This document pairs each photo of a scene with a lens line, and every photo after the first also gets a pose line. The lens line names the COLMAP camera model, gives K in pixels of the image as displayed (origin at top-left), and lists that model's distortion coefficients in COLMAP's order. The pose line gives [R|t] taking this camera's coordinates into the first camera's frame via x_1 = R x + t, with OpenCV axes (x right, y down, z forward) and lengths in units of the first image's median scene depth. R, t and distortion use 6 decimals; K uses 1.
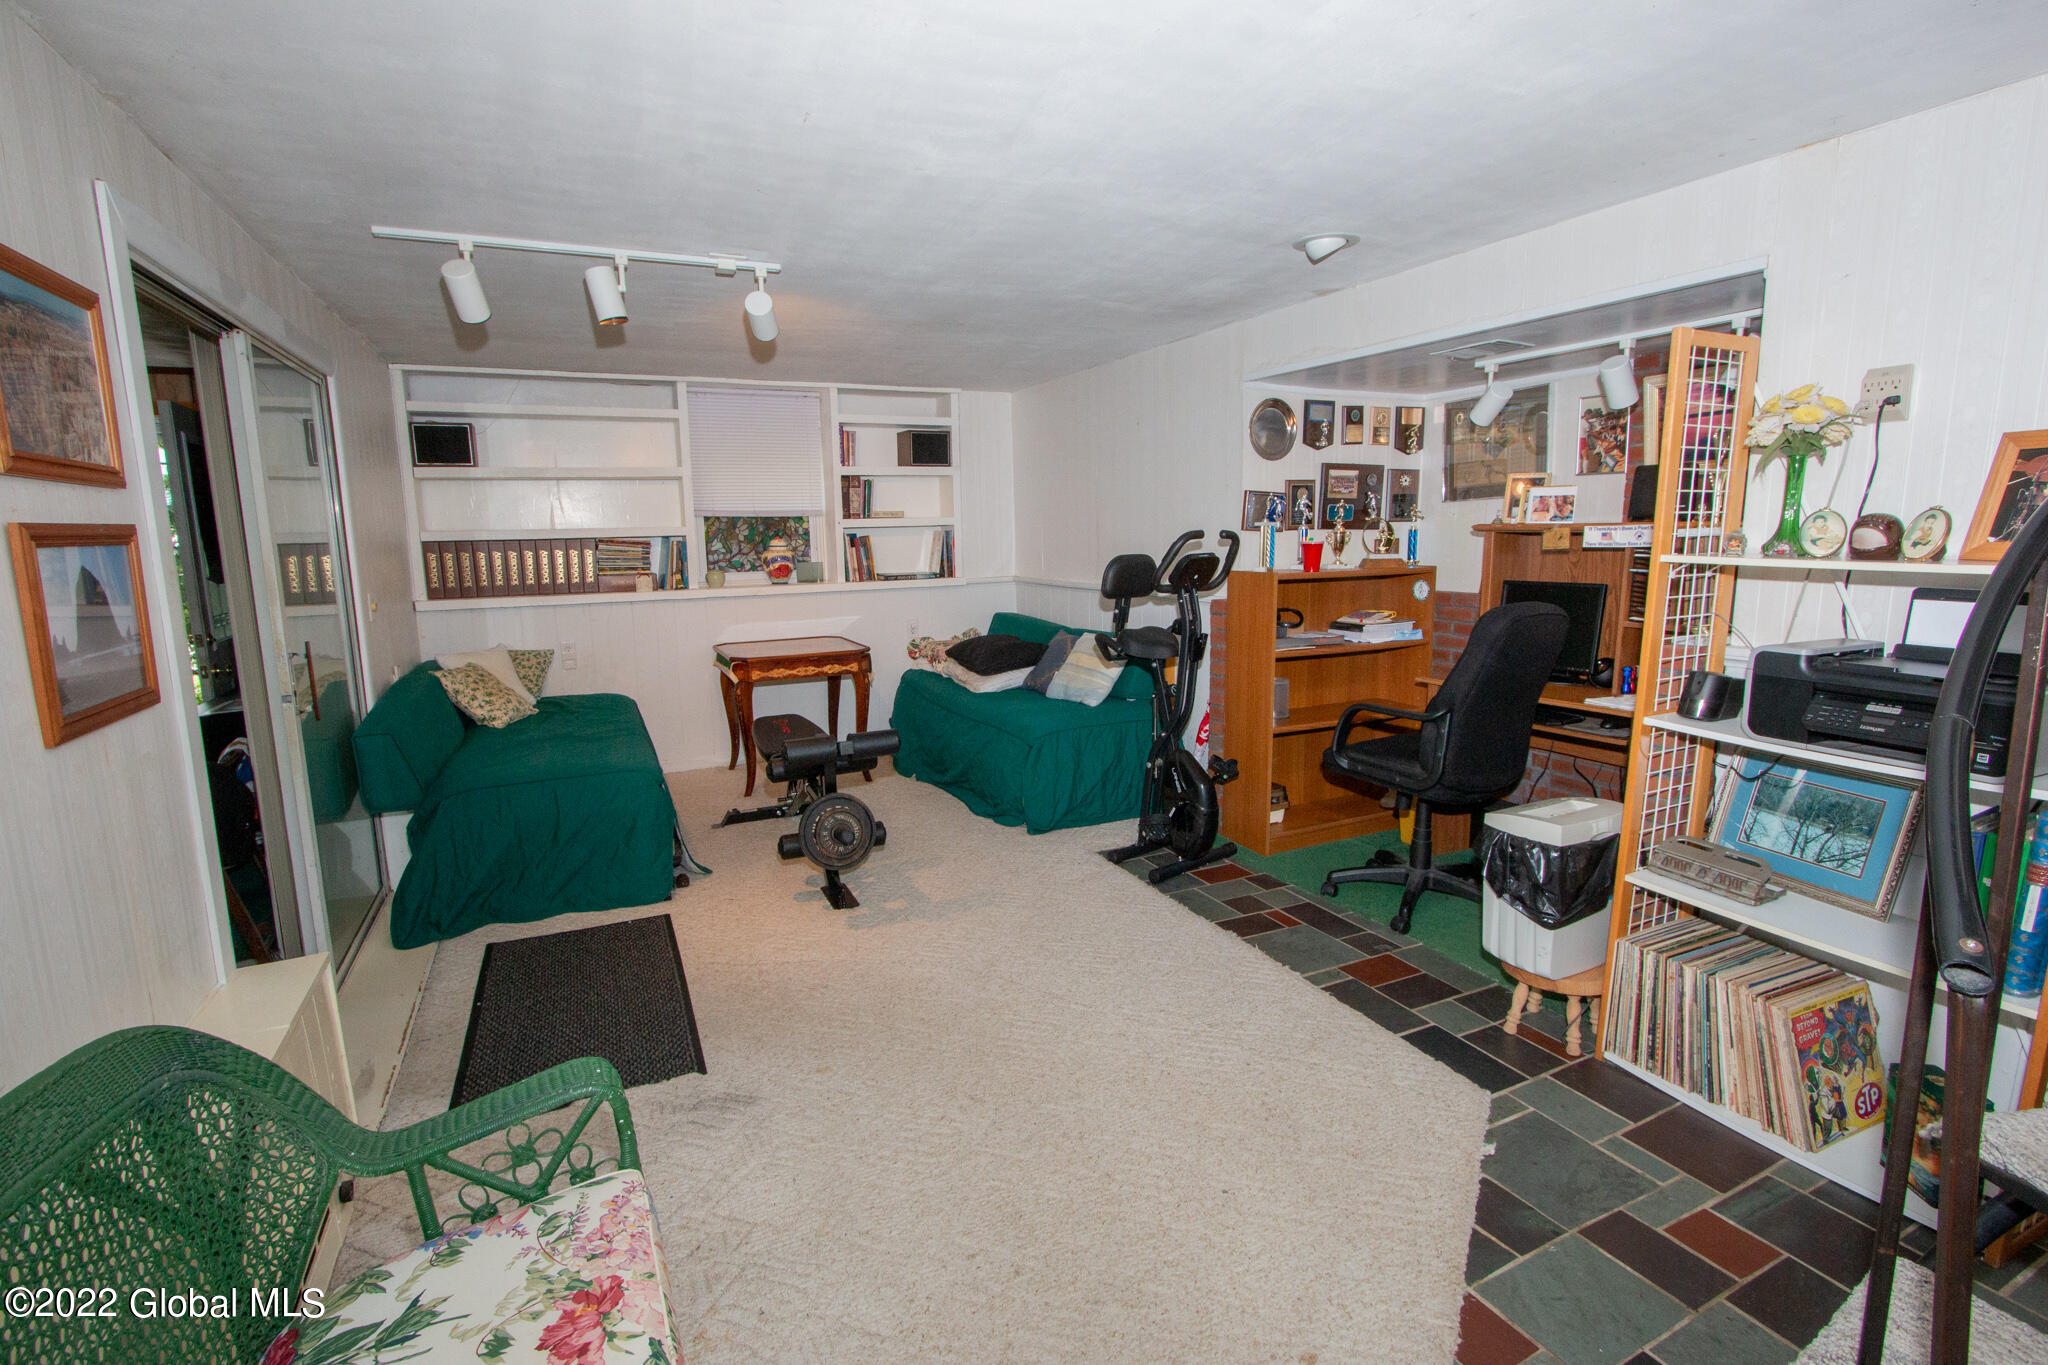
lens RADIAL K [[931.8, 0, 1024.0], [0, 931.8, 682.5], [0, 0, 1]] dist [0.000629, 0.001341]
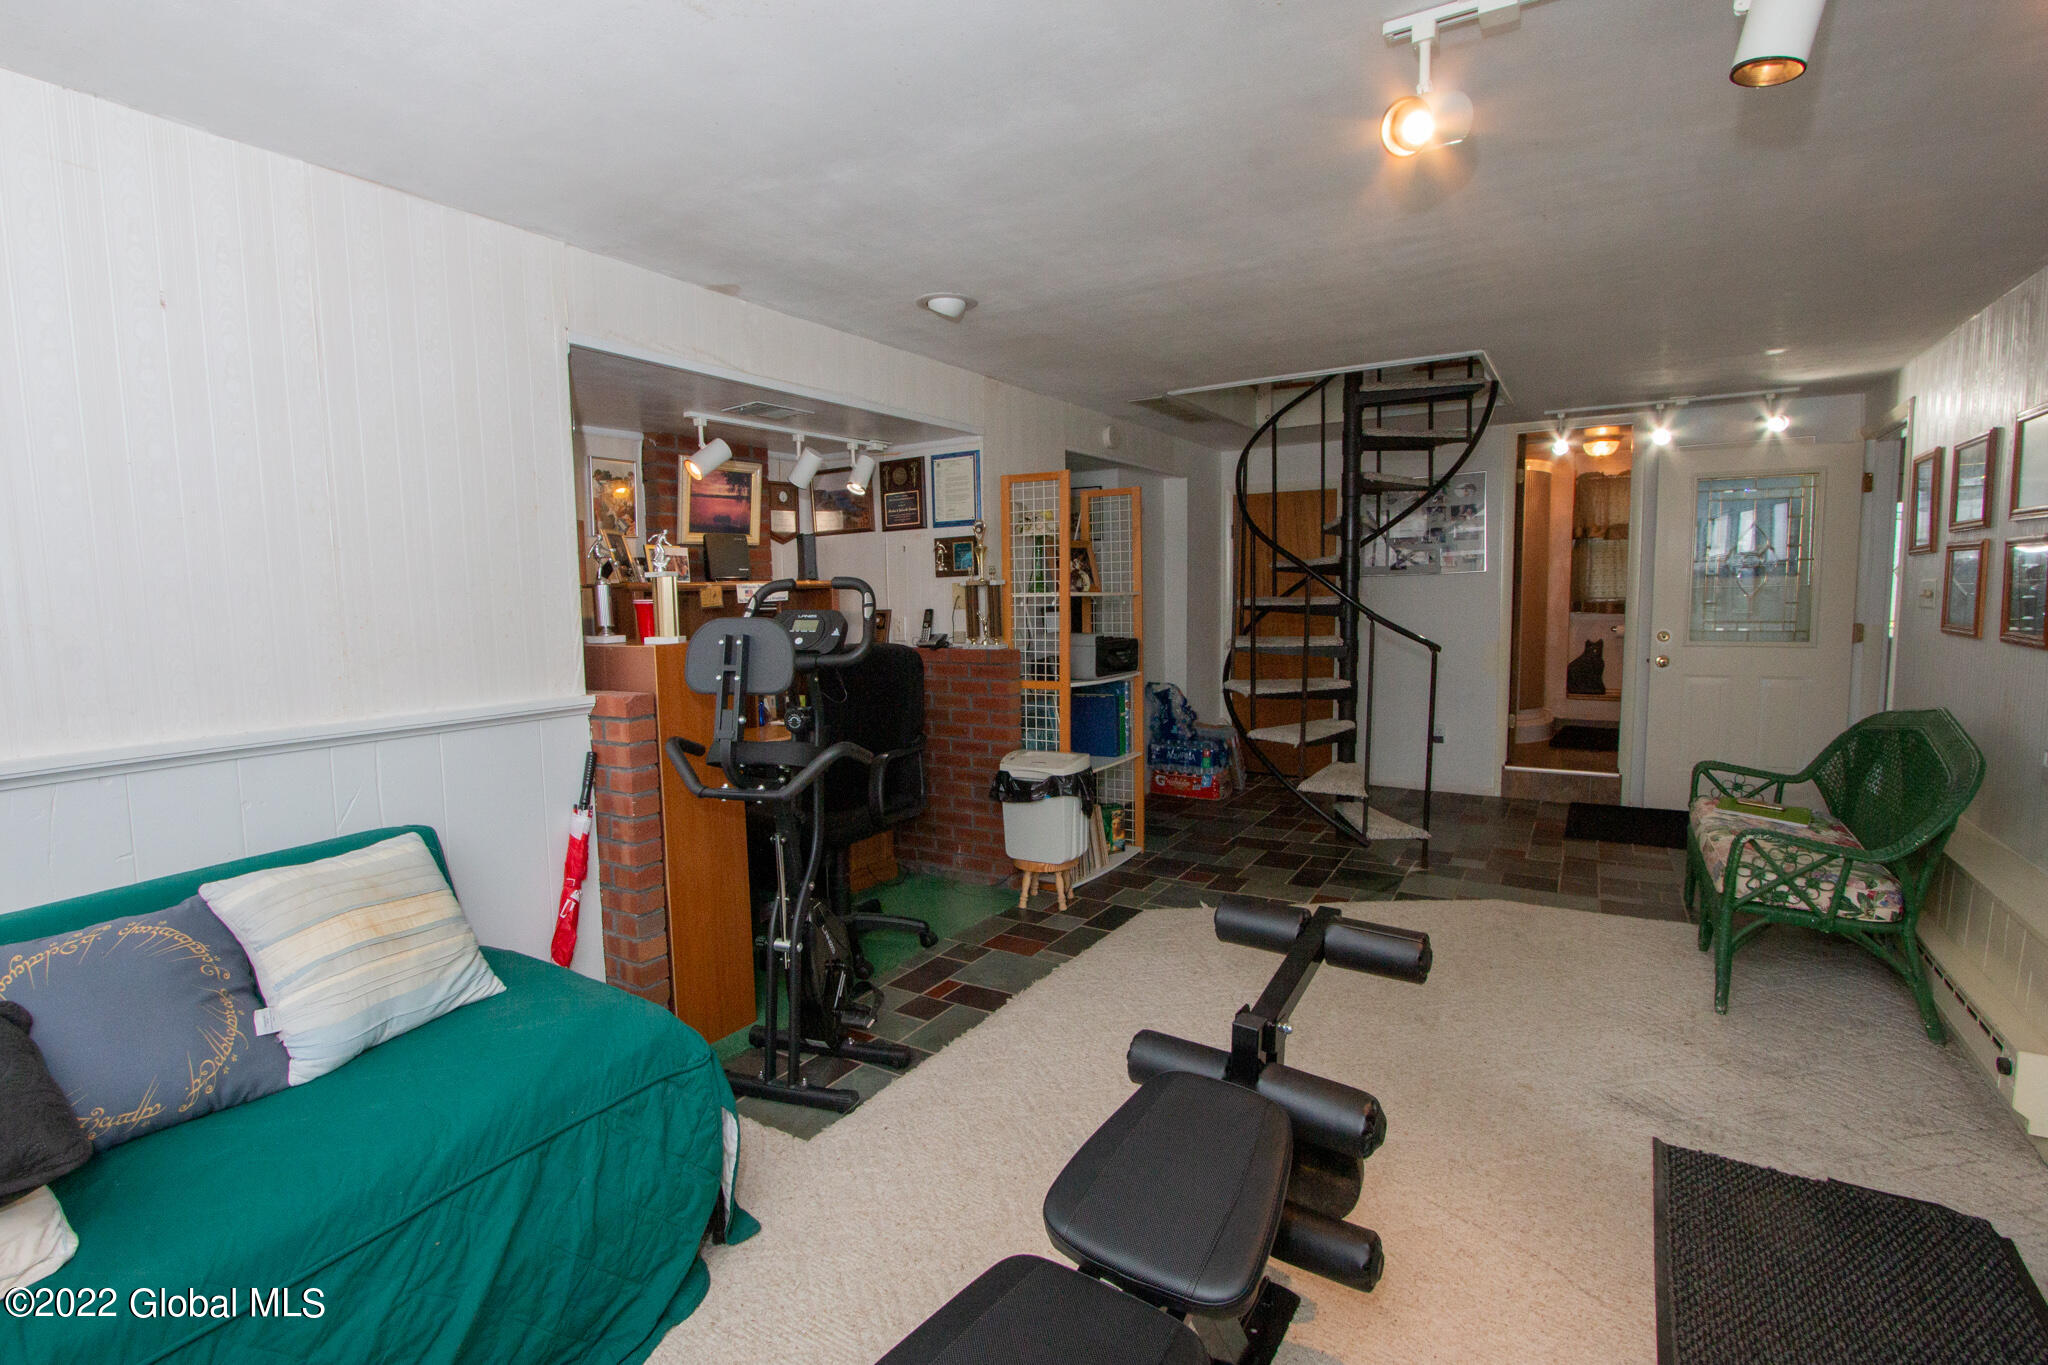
lens RADIAL K [[1001.8, 0, 984.0], [0, 1001.8, 689.2], [0, 0, 1]] dist [-0.002088, -0.000910]
pose [[-0.525848, -0.062121, 0.848307, -0.673206], [0.168338, 0.970002, 0.175383, -0.243291], [-0.833754, 0.235027, -0.499616, 1.624384]]
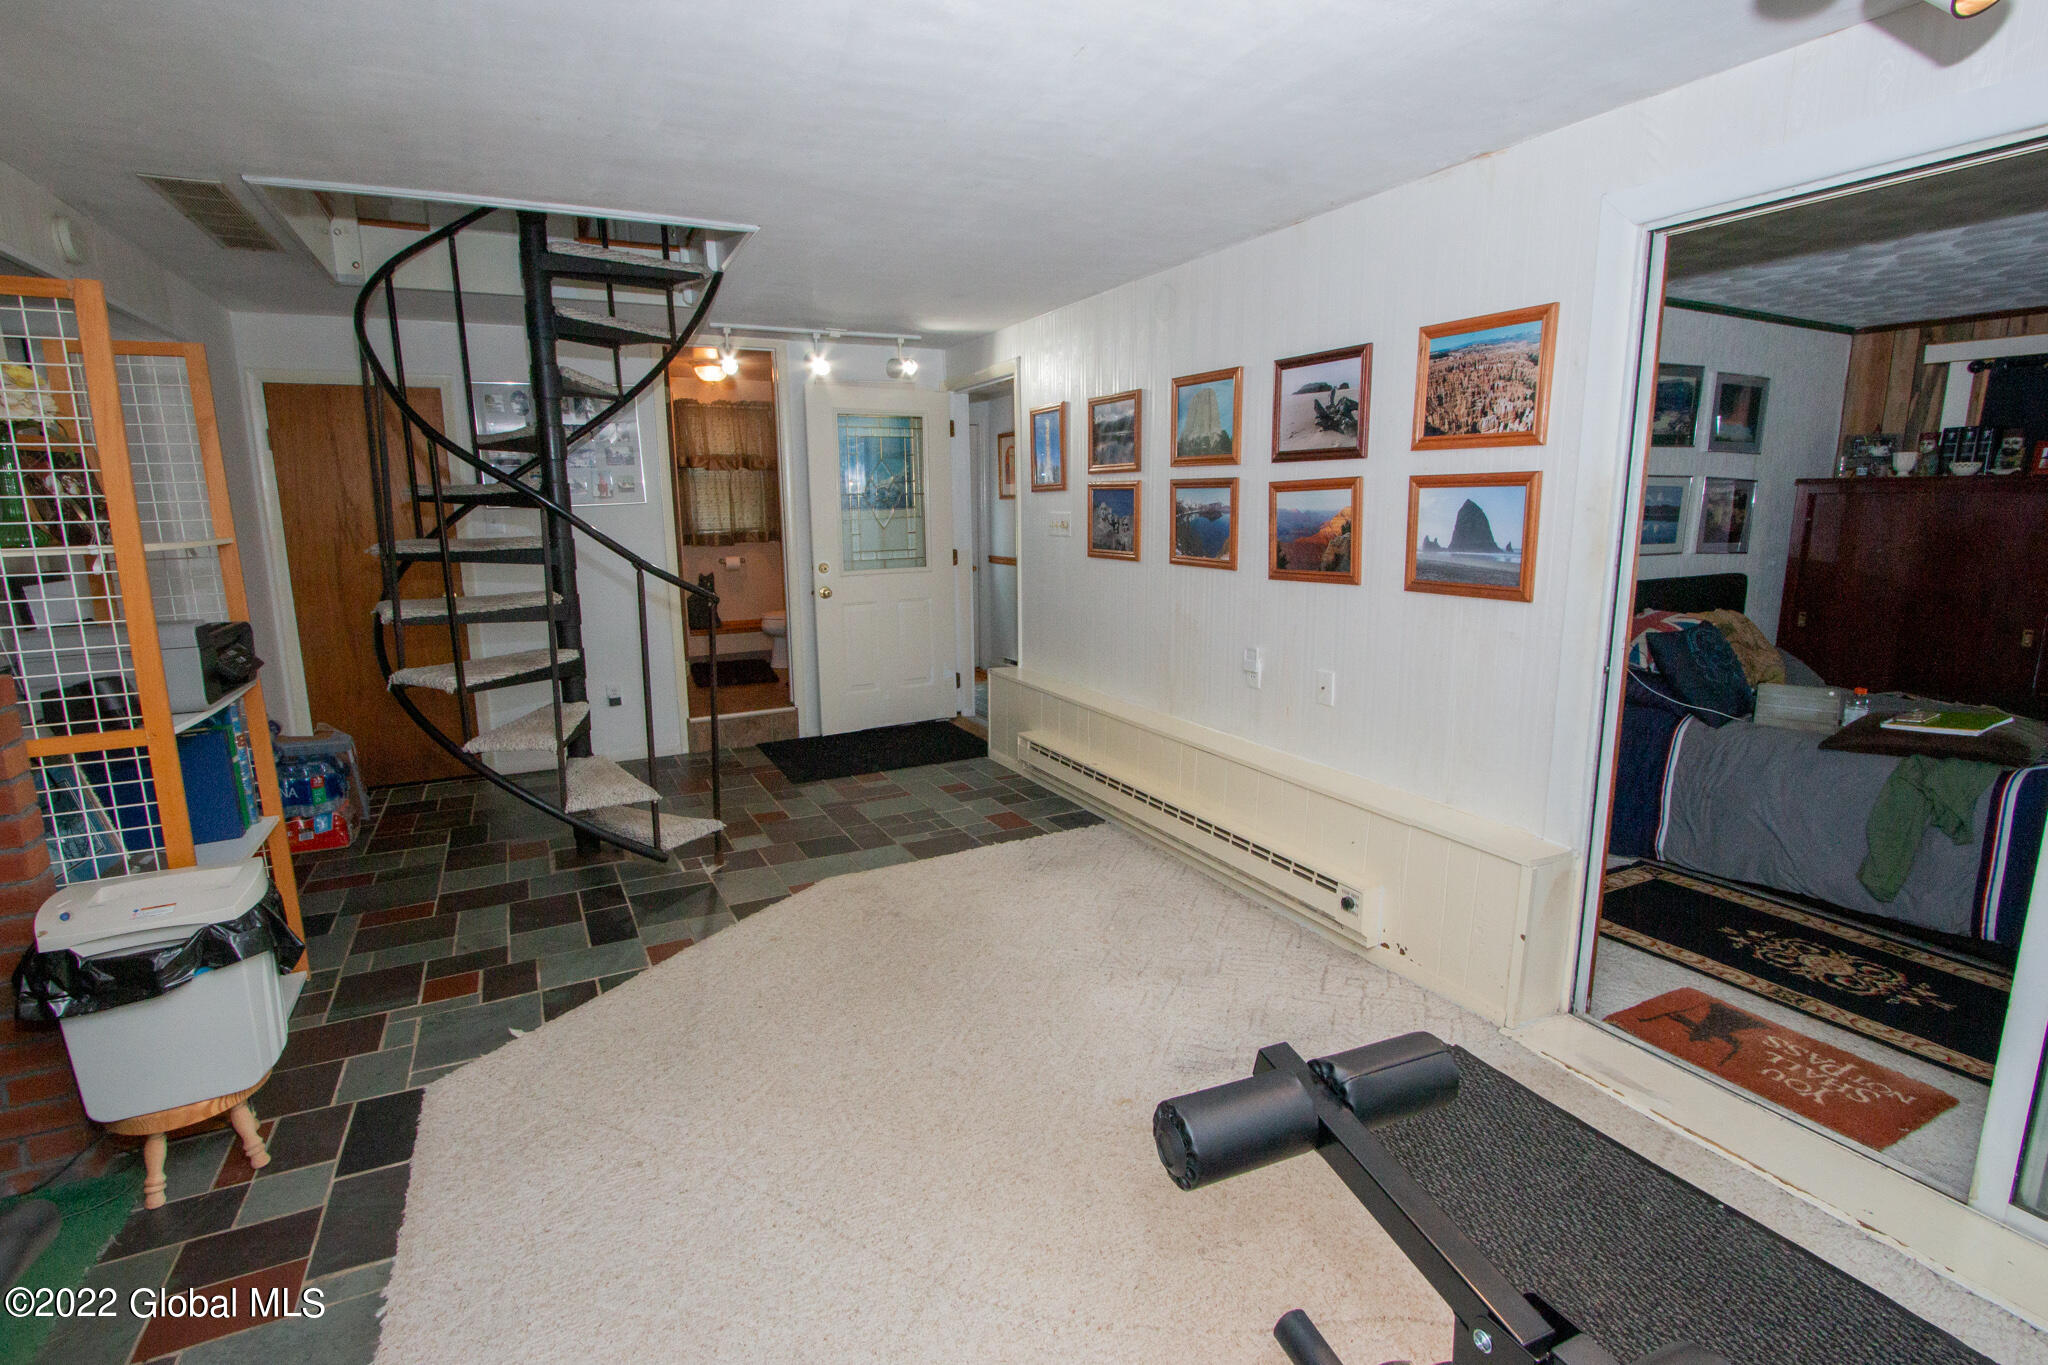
lens RADIAL K [[978.8, 0, 1024.0], [0, 978.8, 682.5], [0, 0, 1]] dist [-0.009975, 0.000261]
pose [[-0.999247, 0.033403, -0.019754, -0.094611], [0.024418, 0.936830, 0.348932, -0.236131], [0.030161, 0.348187, -0.936940, 1.451911]]
